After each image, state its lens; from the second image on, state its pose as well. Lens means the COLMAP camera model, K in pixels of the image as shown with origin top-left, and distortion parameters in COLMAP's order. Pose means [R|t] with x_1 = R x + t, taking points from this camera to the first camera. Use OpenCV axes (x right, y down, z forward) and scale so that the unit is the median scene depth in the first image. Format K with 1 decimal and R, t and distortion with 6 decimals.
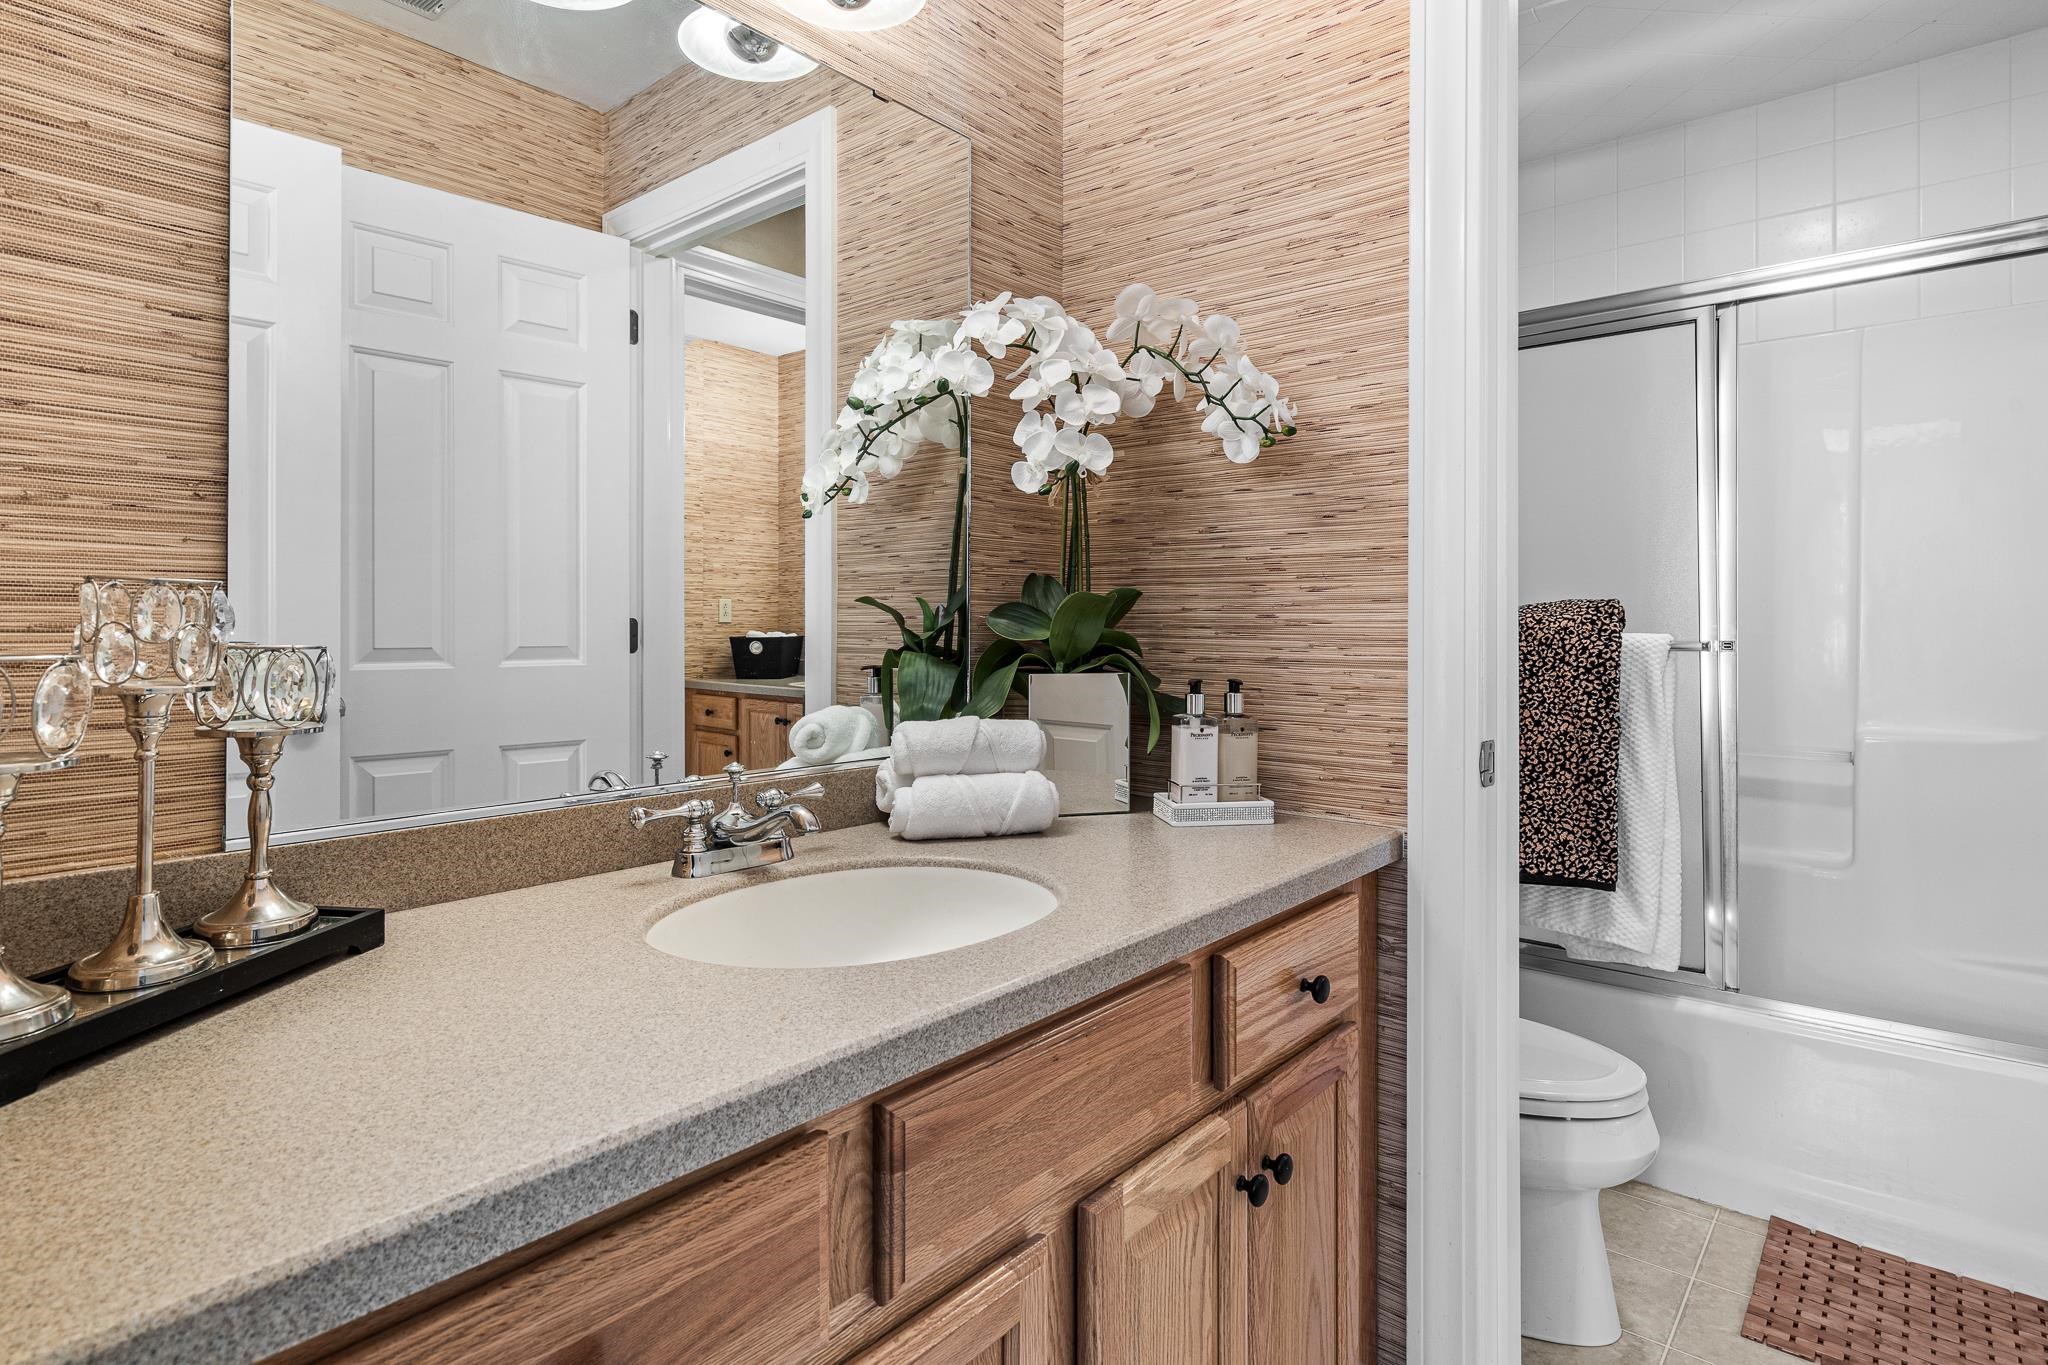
lens RADIAL K [[1068.2, 0, 1012.1], [0, 1068.2, 628.6], [0, 0, 1]] dist [0.002825, 0.001163]
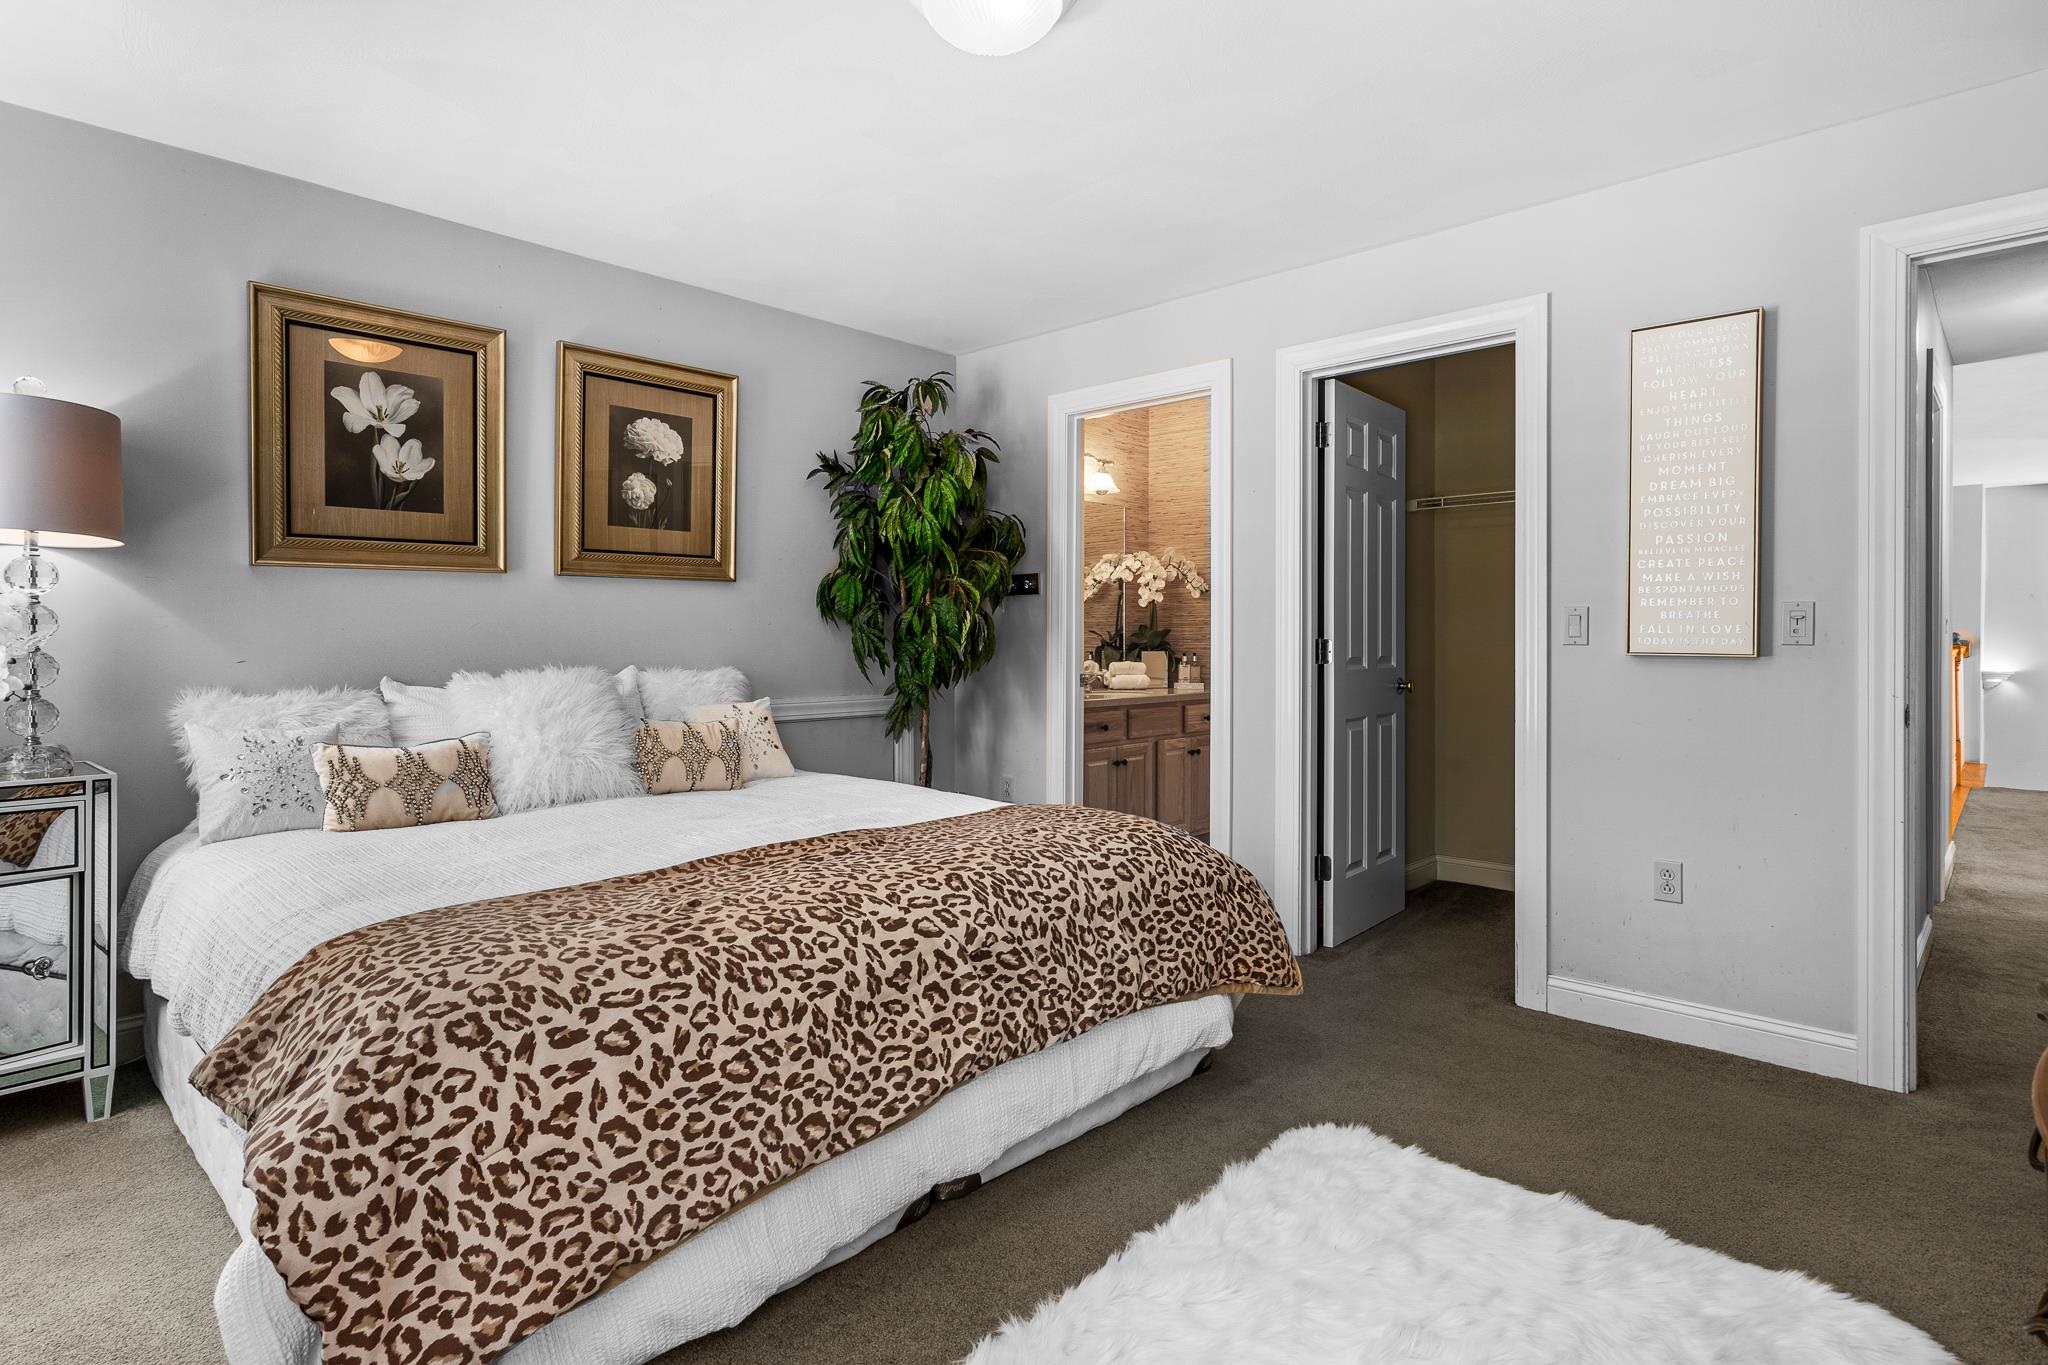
lens RADIAL K [[1037.0, 0, 1028.9], [0, 1037.0, 662.7], [0, 0, 1]] dist [0.000833, -0.000091]
pose [[0.999333, -0.001440, -0.036484, -0.249156], [0.002478, 0.999593, 0.028424, -0.024266], [0.036428, -0.028496, 0.998930, -2.710036]]
